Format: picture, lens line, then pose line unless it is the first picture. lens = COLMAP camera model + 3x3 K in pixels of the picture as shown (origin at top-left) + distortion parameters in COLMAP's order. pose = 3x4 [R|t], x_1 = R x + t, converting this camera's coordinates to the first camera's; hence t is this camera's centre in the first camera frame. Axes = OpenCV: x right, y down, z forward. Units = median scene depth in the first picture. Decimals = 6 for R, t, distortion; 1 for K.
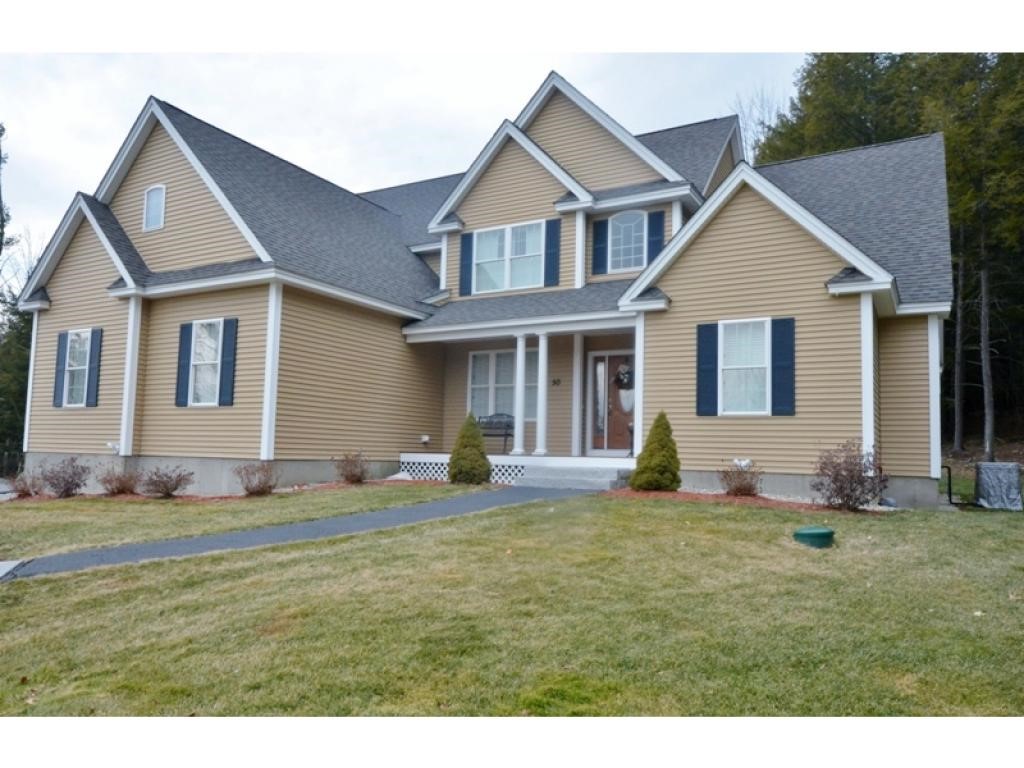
lens RADIAL K [[723.1, 0, 513.5], [0, 723.1, 406.1], [0, 0, 1]] dist [0.009808, 0.001231]
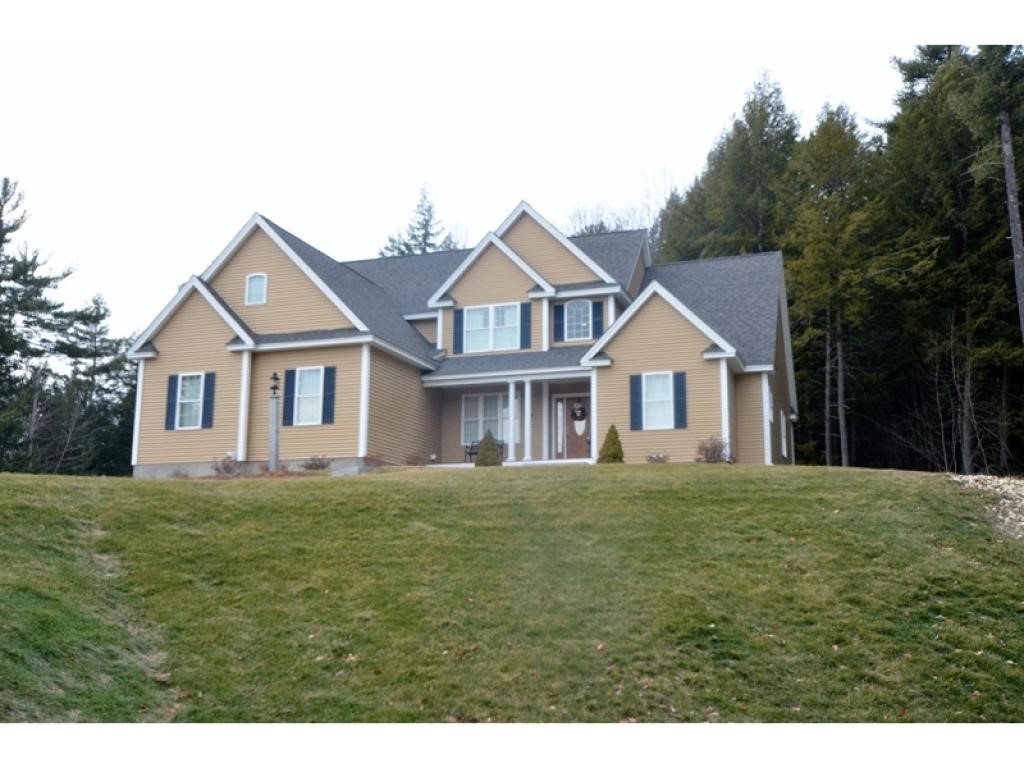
lens RADIAL K [[980.5, 0, 512.0], [0, 980.5, 384.0], [0, 0, 1]] dist [-0.006648, -0.000463]
pose [[0.984473, 0.016268, 0.174780, -0.323885], [0.004746, 0.992865, -0.119146, 0.139089], [-0.175471, 0.118126, 0.977372, -0.915697]]
